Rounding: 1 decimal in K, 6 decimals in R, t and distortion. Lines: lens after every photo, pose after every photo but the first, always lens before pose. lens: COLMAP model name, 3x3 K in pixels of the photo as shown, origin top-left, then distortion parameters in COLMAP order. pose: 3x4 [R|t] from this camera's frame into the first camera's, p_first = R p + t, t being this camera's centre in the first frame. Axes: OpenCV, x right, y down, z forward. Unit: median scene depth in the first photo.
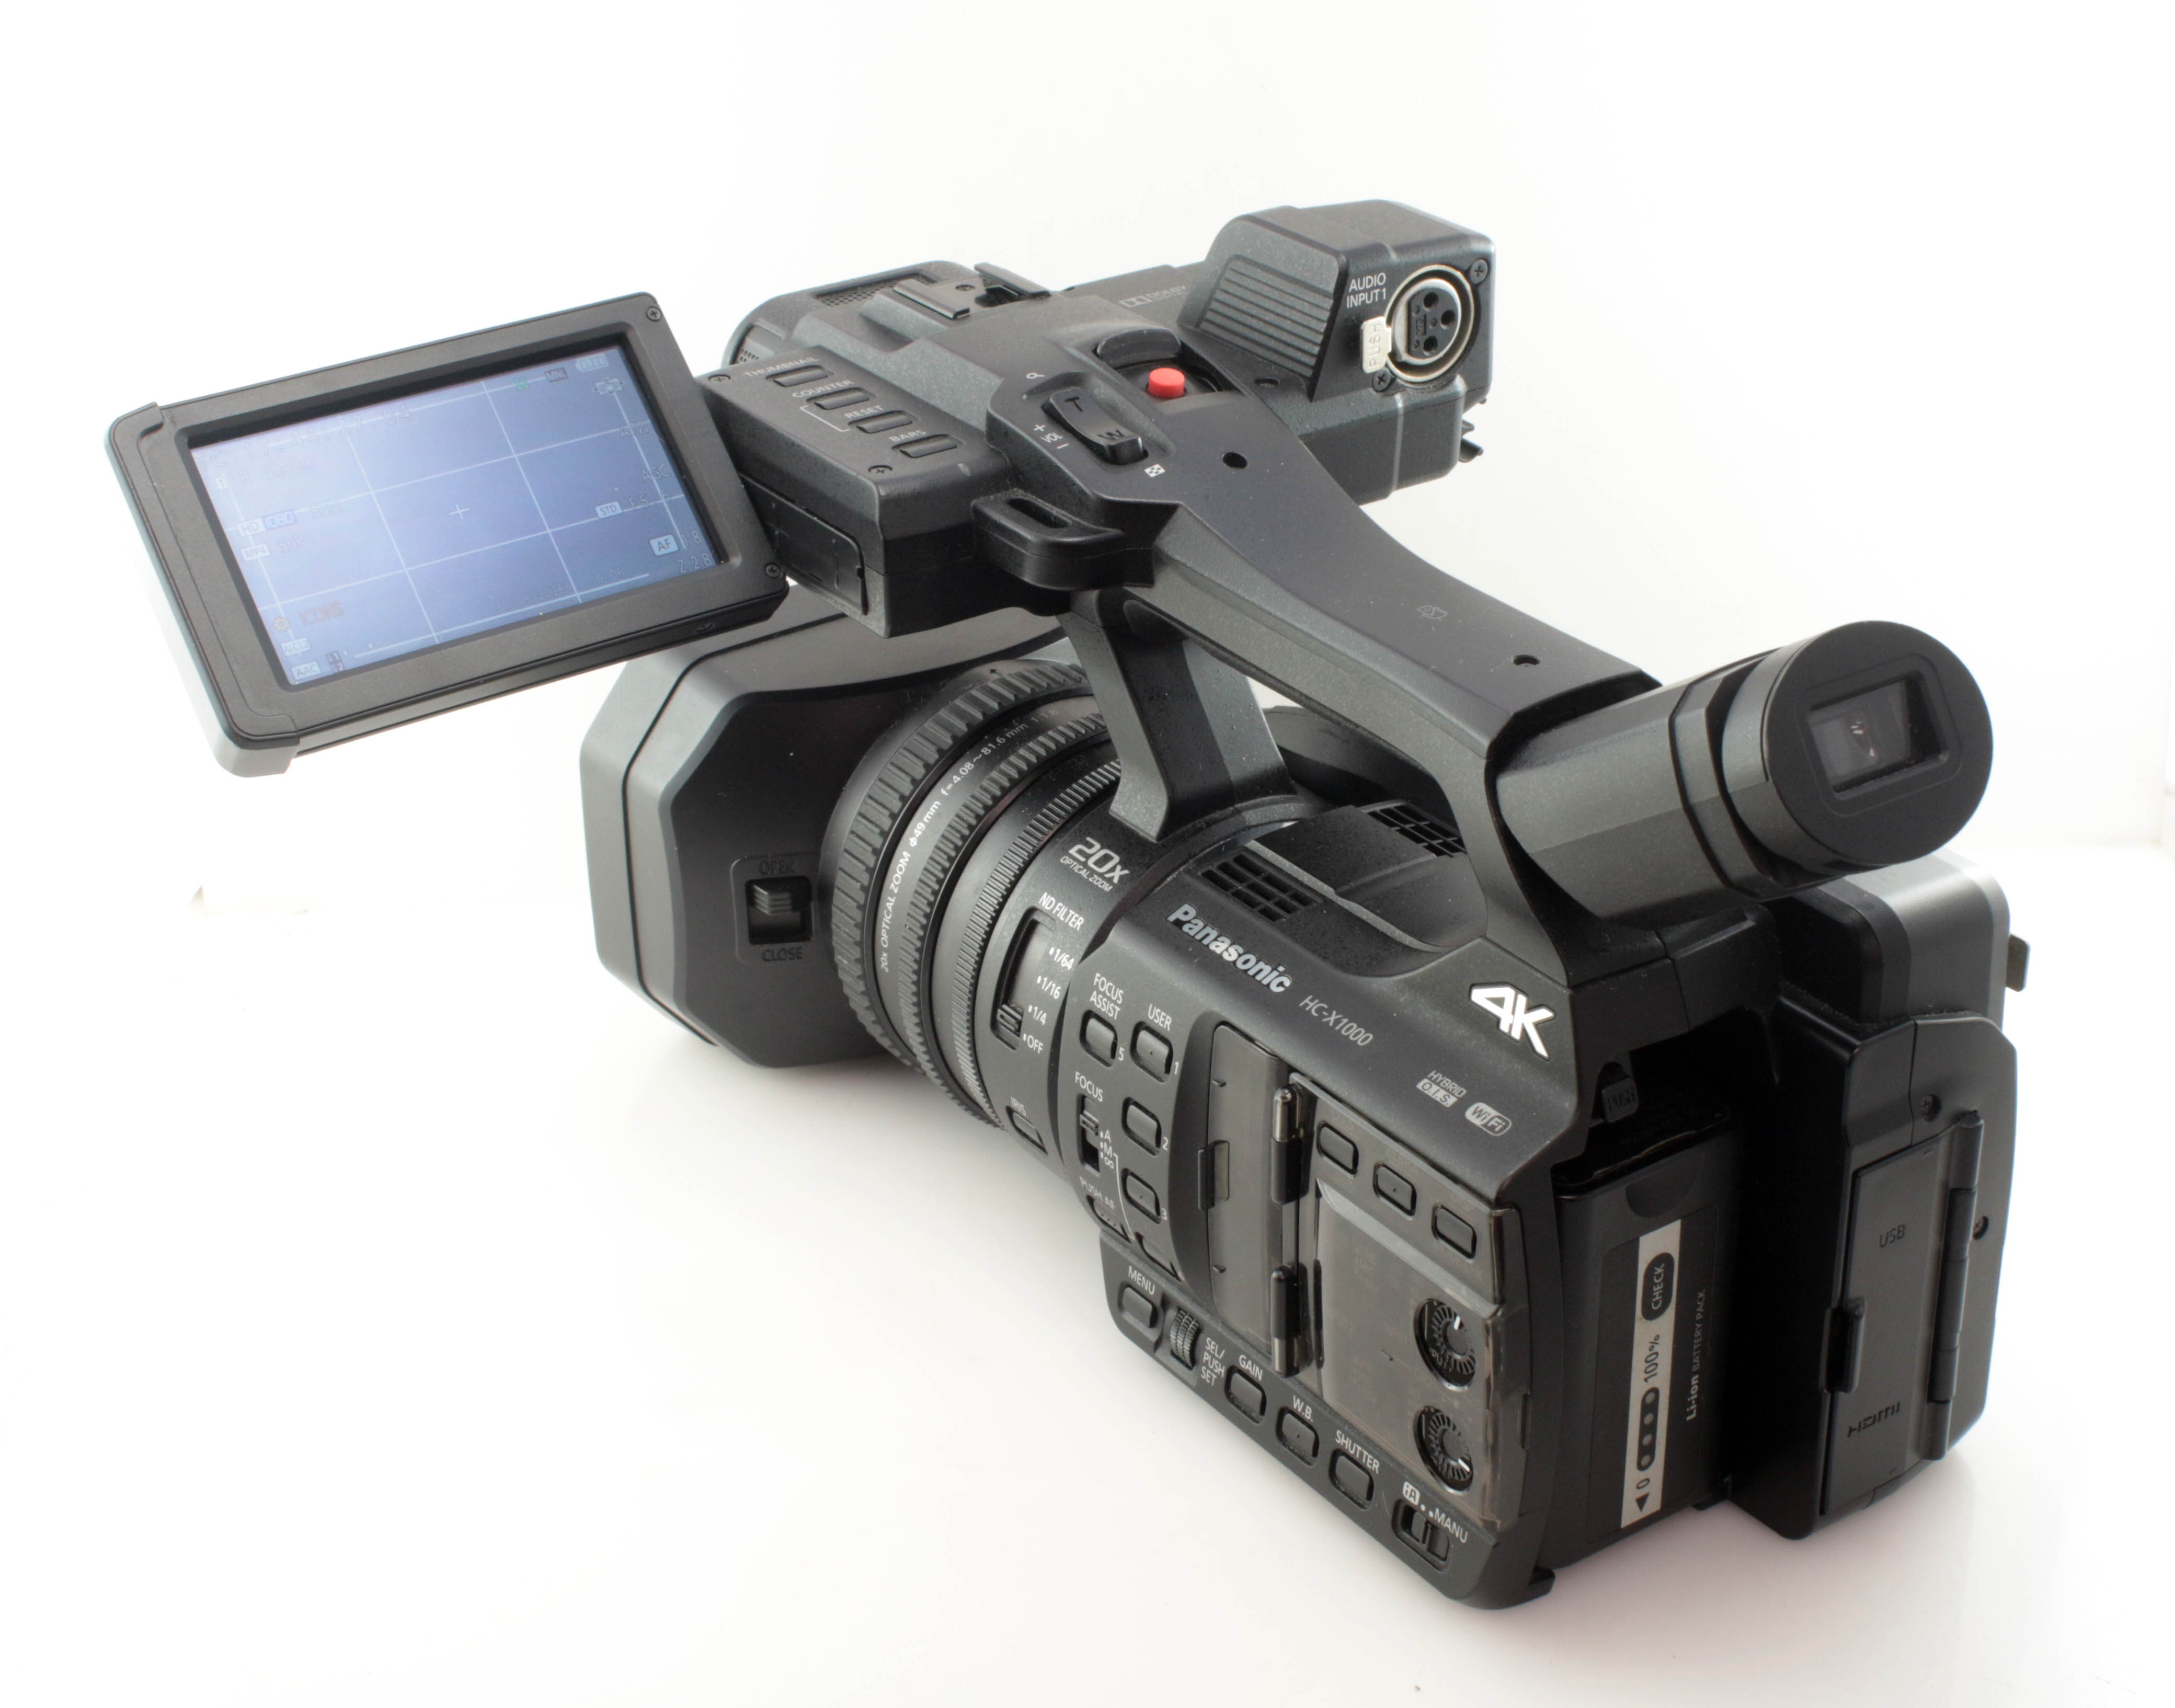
lens RADIAL K [[3655.0, 0, 1087.5], [0, 3655.0, 854.0], [0, 0, 1]] dist [-0.043465, -0.015406]
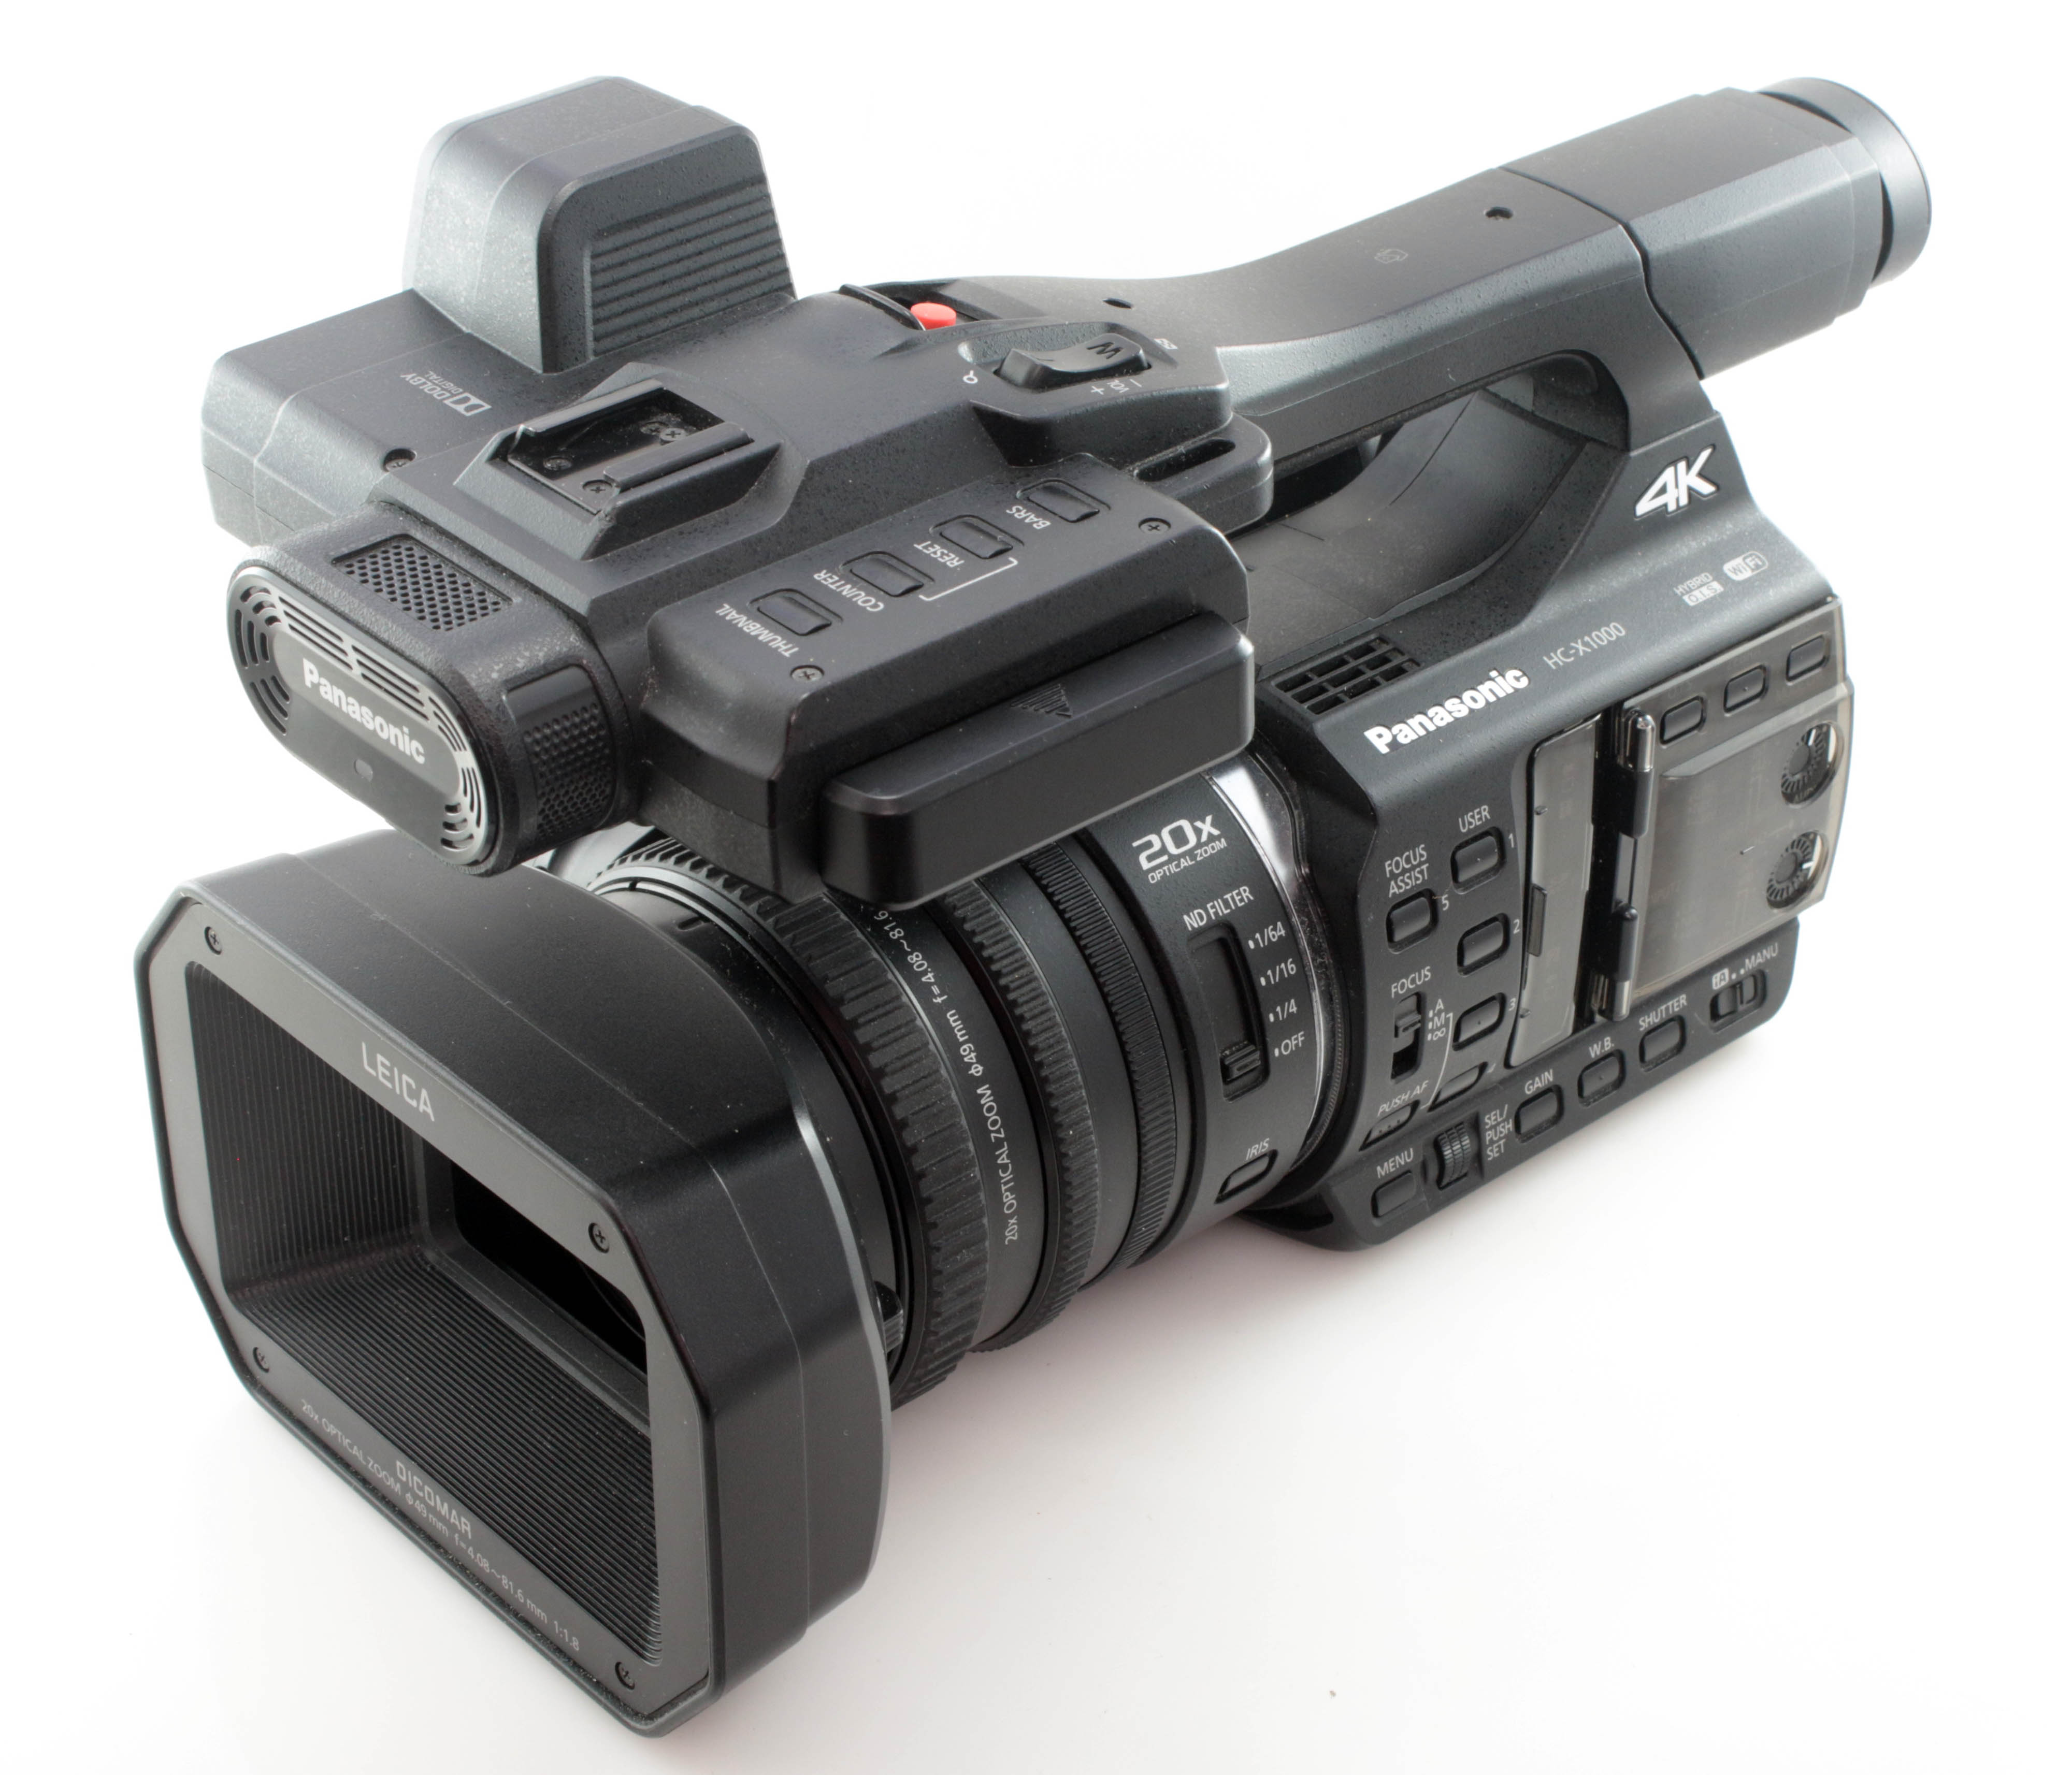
lens RADIAL K [[4305.5, 0, 967.9], [0, 4305.5, 878.2], [0, 0, 1]] dist [-0.015810, 0.016446]
pose [[-0.112864, -0.526812, 0.842455, -0.831101], [0.461870, 0.722885, 0.513919, -0.523665], [-0.879737, 0.447108, 0.161731, 0.933621]]
